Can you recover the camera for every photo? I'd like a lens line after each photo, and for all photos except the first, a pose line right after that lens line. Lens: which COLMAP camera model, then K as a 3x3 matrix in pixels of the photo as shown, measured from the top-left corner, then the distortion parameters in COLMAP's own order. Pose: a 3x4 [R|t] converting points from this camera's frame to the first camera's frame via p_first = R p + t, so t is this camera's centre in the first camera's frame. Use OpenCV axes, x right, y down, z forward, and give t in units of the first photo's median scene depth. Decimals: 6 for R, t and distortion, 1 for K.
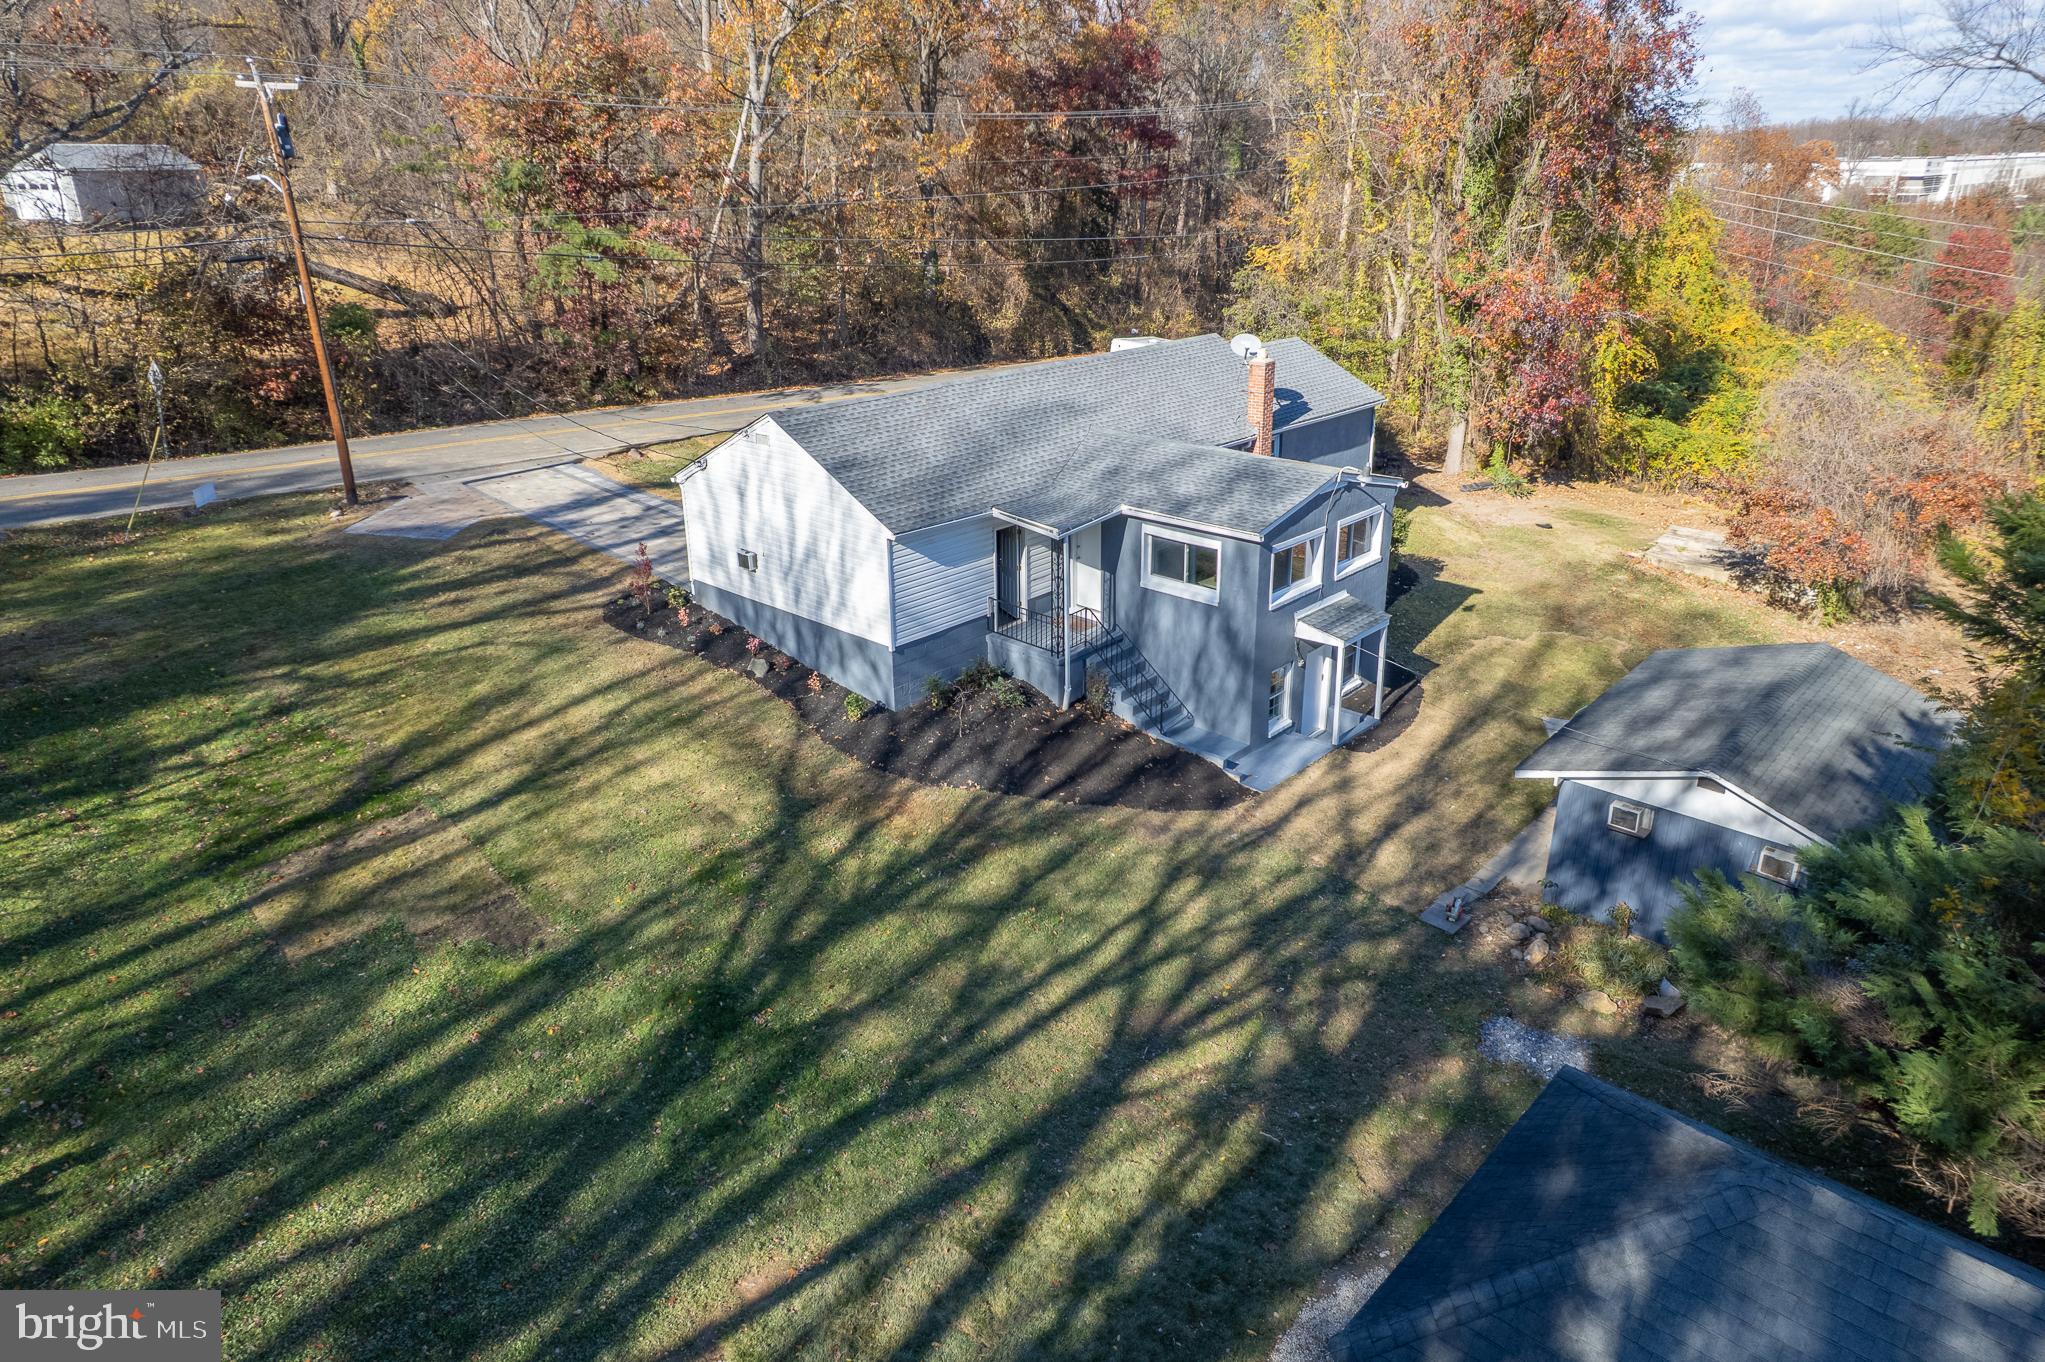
lens RADIAL K [[1318.7, 0, 1019.1], [0, 1318.7, 679.4], [0, 0, 1]] dist [-0.042091, 0.022677]
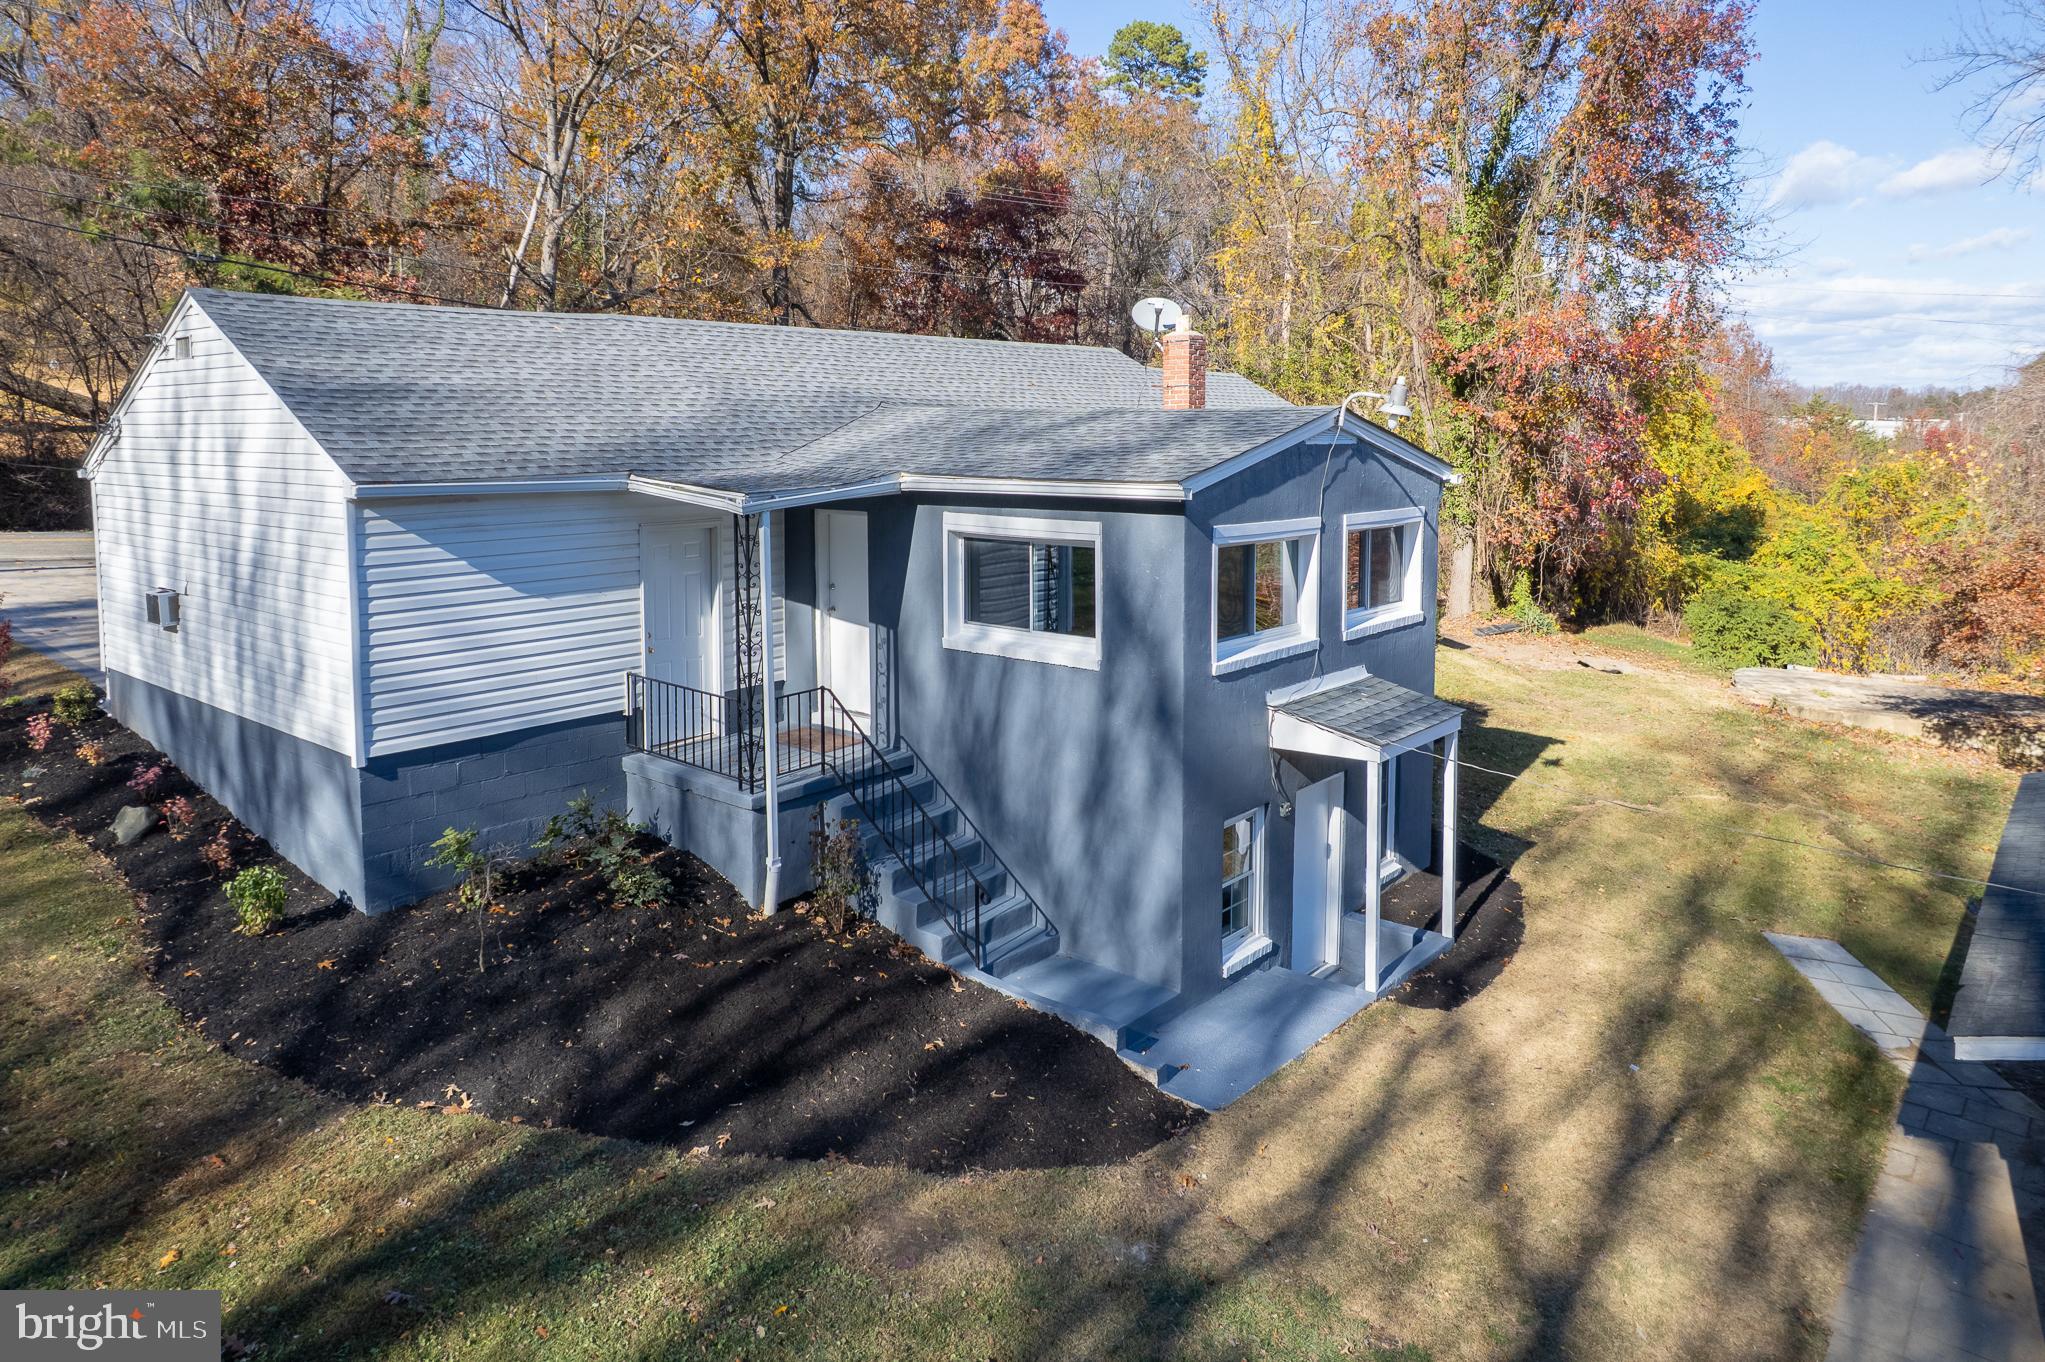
lens RADIAL K [[1318.7, 0, 1044.3], [0, 1318.7, 556.1], [0, 0, 1]] dist [-0.042091, 0.022677]
pose [[0.998030, 0.014881, 0.060943, 0.099222], [0.003962, 0.954567, -0.297970, 0.039606], [-0.062608, 0.297625, 0.952628, 0.531942]]
